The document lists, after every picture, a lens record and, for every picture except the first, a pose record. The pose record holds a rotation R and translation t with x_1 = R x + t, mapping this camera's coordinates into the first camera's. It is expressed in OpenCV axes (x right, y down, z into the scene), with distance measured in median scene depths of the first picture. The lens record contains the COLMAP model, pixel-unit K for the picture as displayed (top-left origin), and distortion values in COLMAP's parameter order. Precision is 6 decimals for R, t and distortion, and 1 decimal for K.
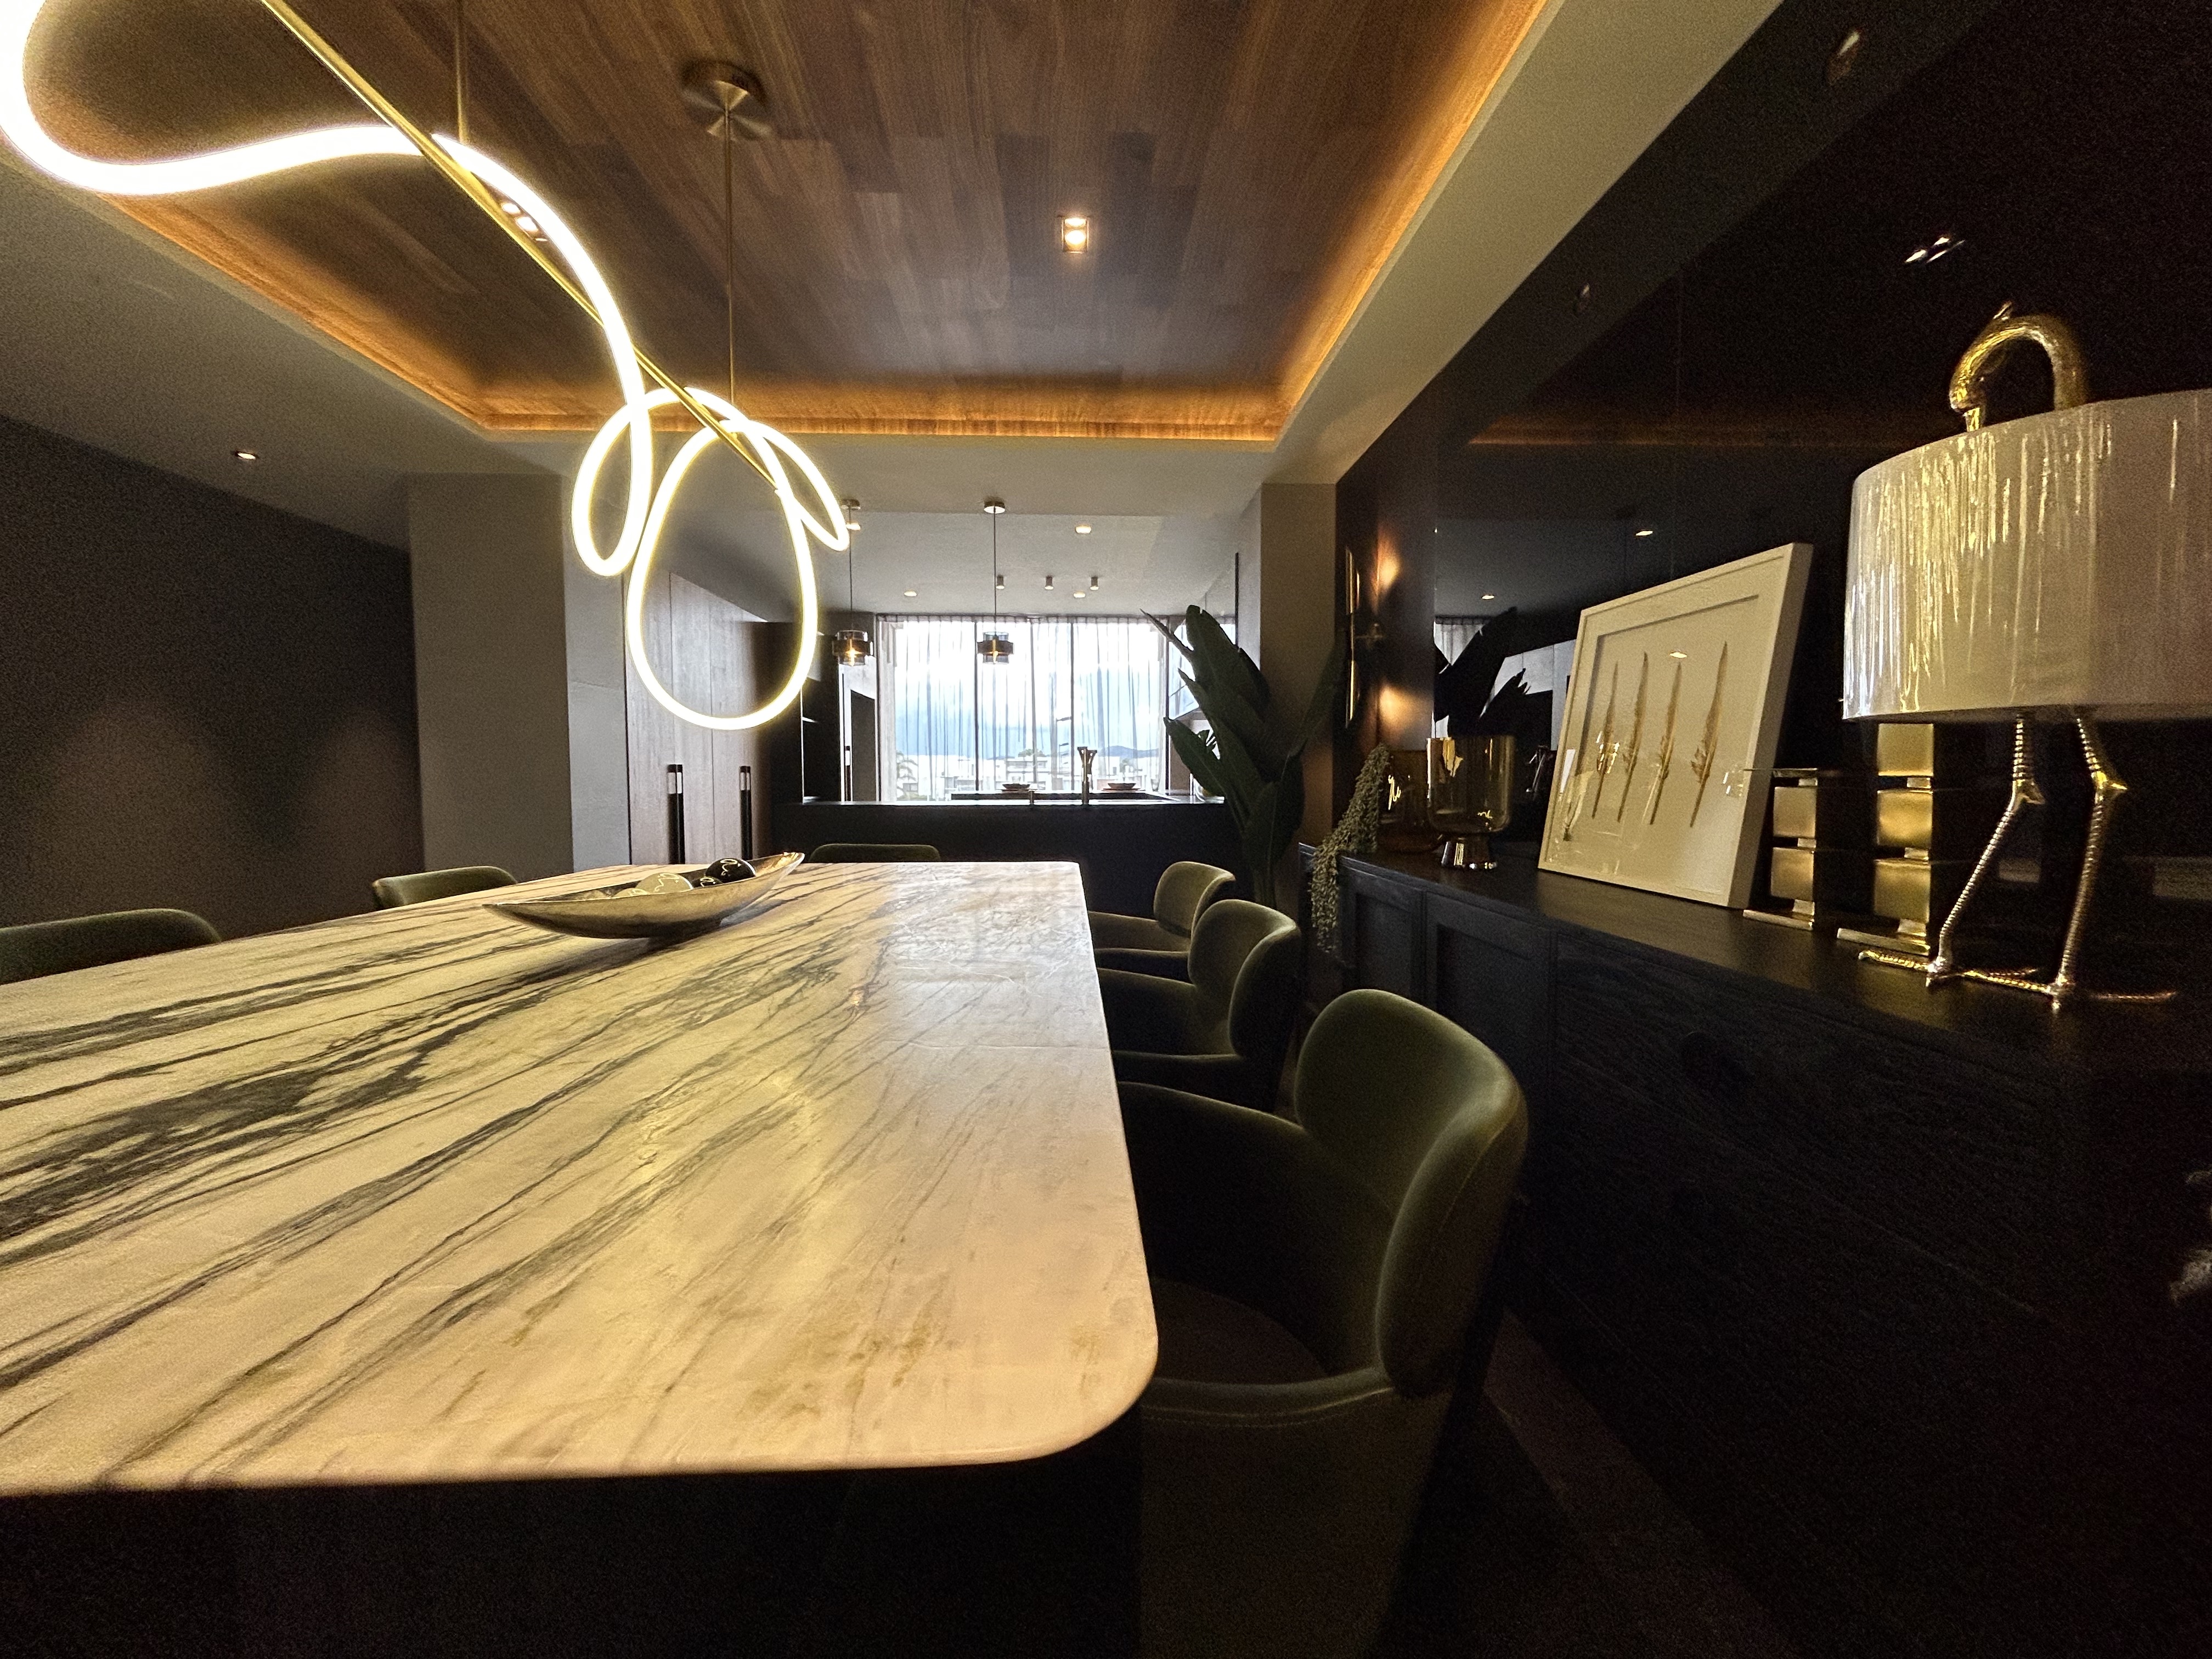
lens RADIAL K [[895.0, 0, 1099.7], [0, 895.0, 821.4], [0, 0, 1]] dist [0.009347, -0.002548]
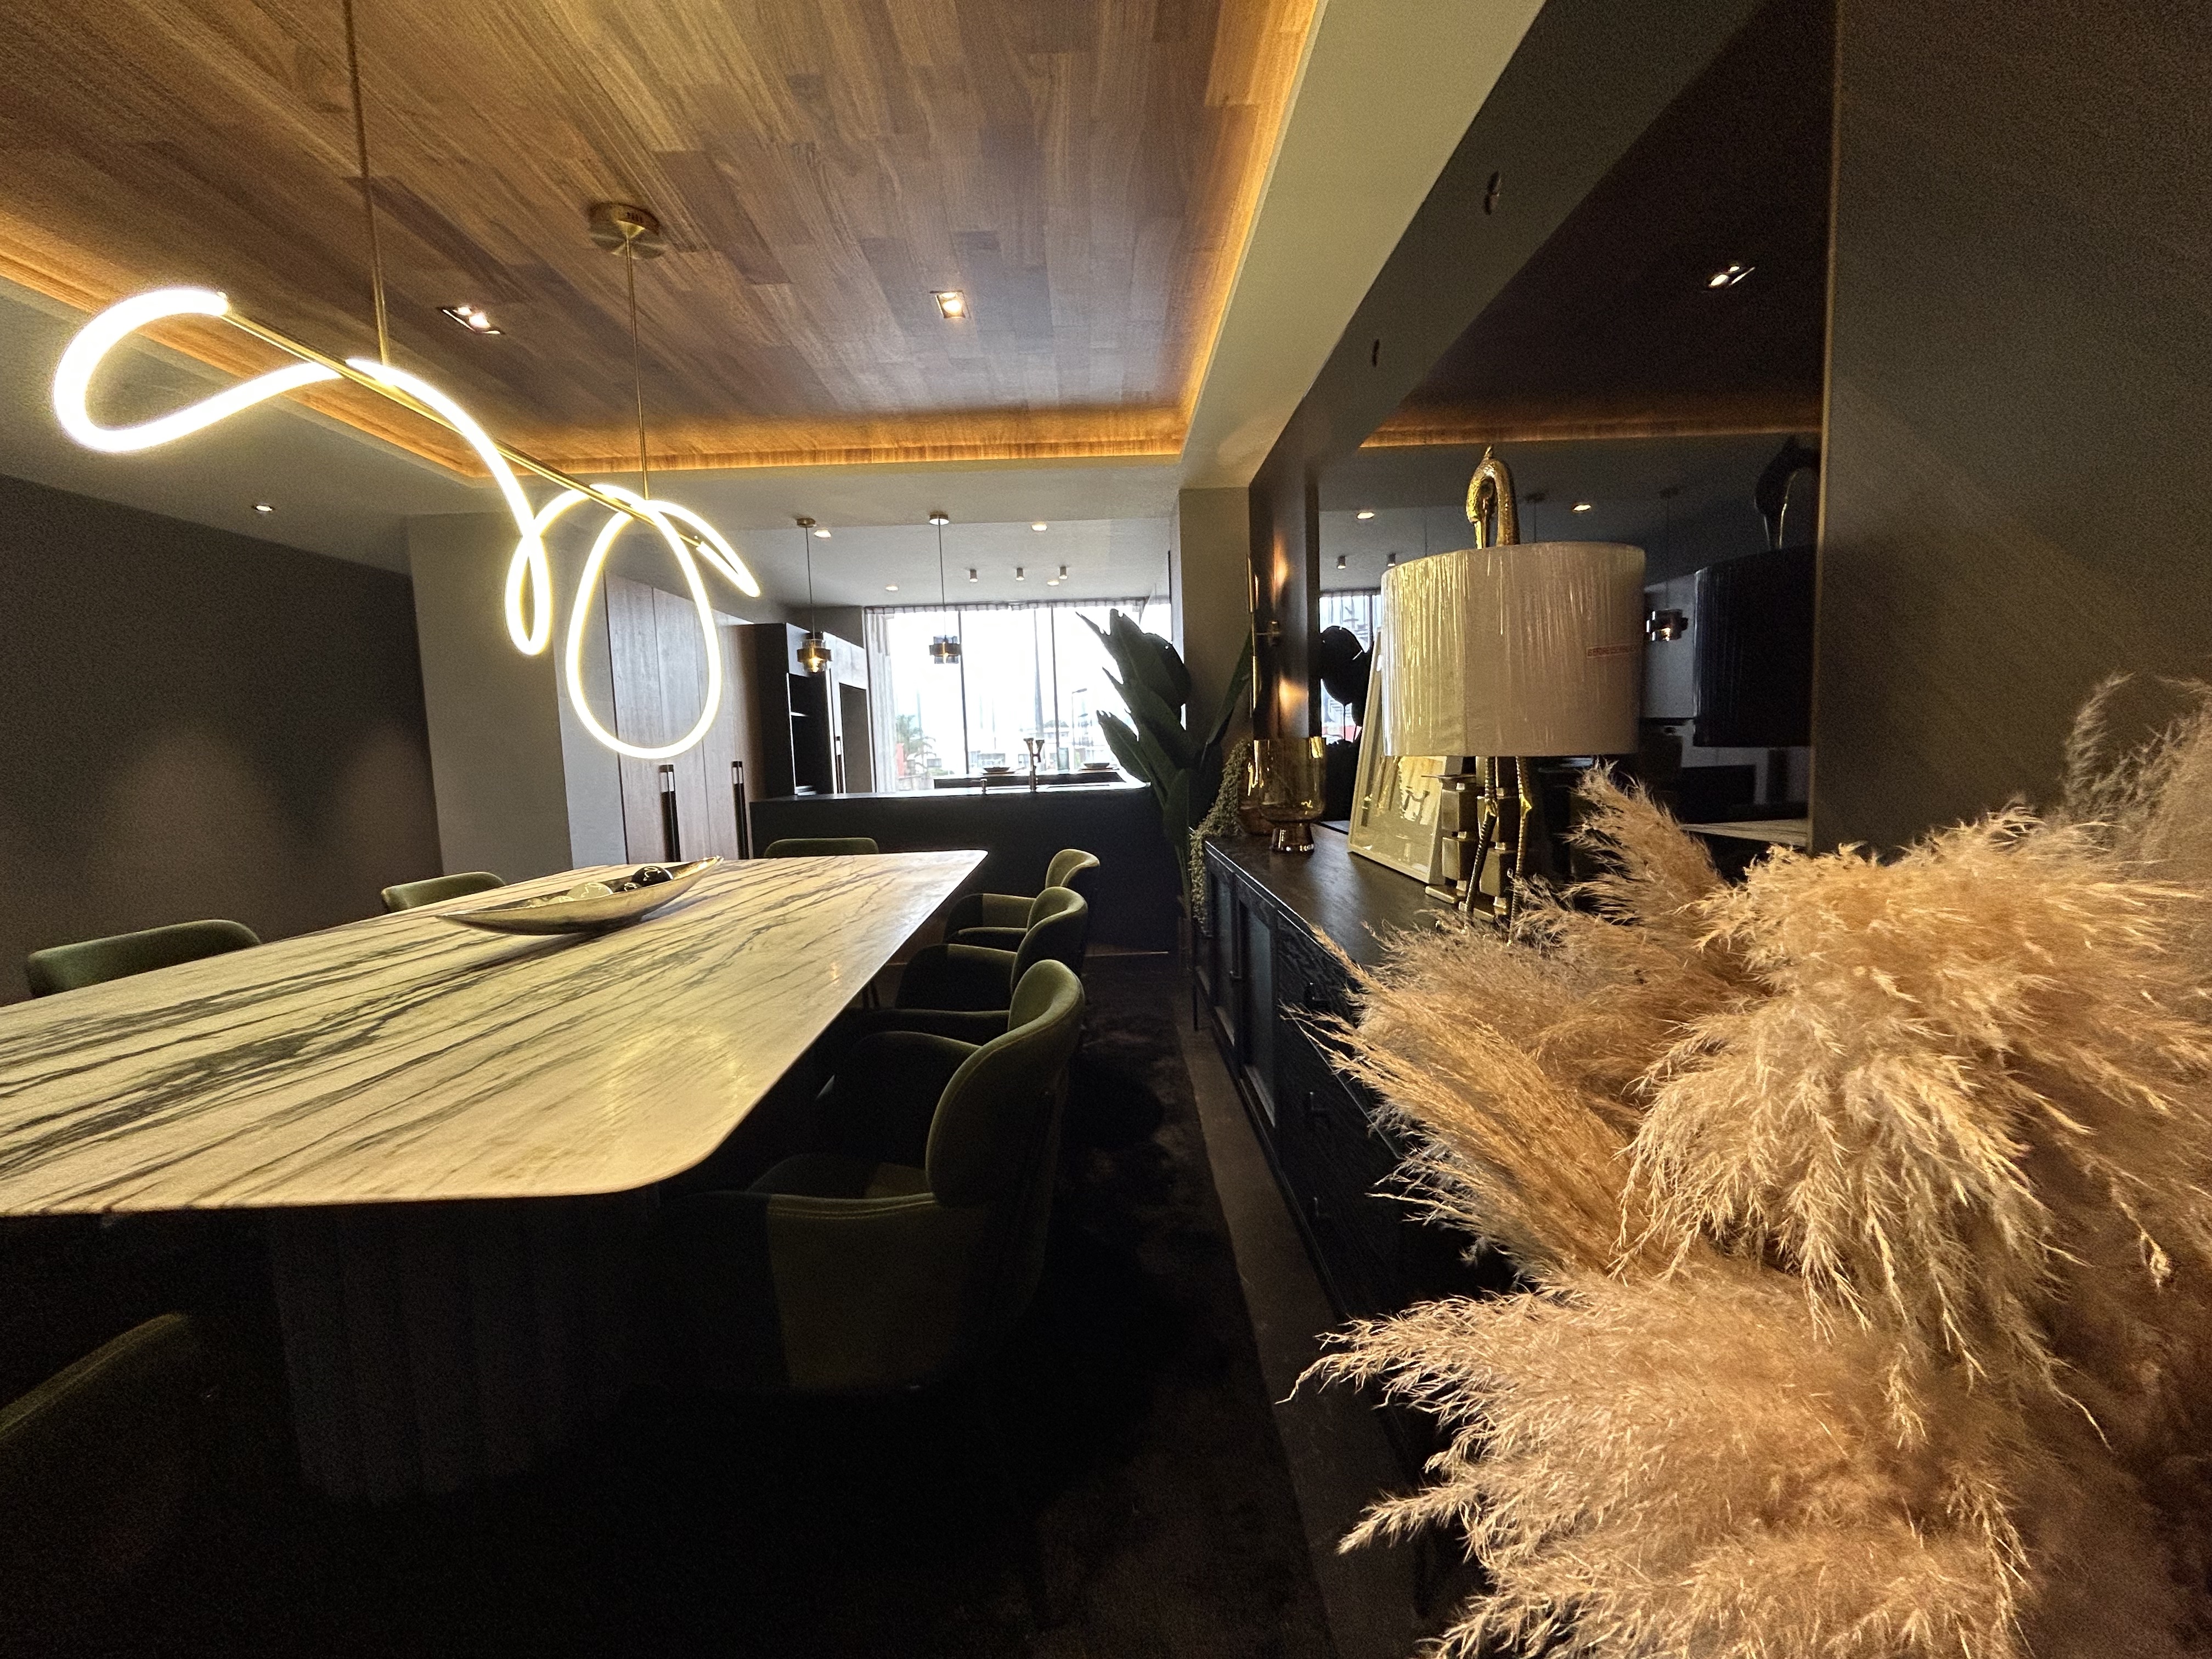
lens RADIAL K [[898.6, 0, 1108.4], [0, 898.6, 822.1], [0, 0, 1]] dist [0.003282, -0.000082]
pose [[0.999098, -0.032866, -0.026893, 0.223595], [0.033833, 0.998767, 0.036325, -0.038098], [0.025666, -0.037203, 0.998978, -0.200833]]
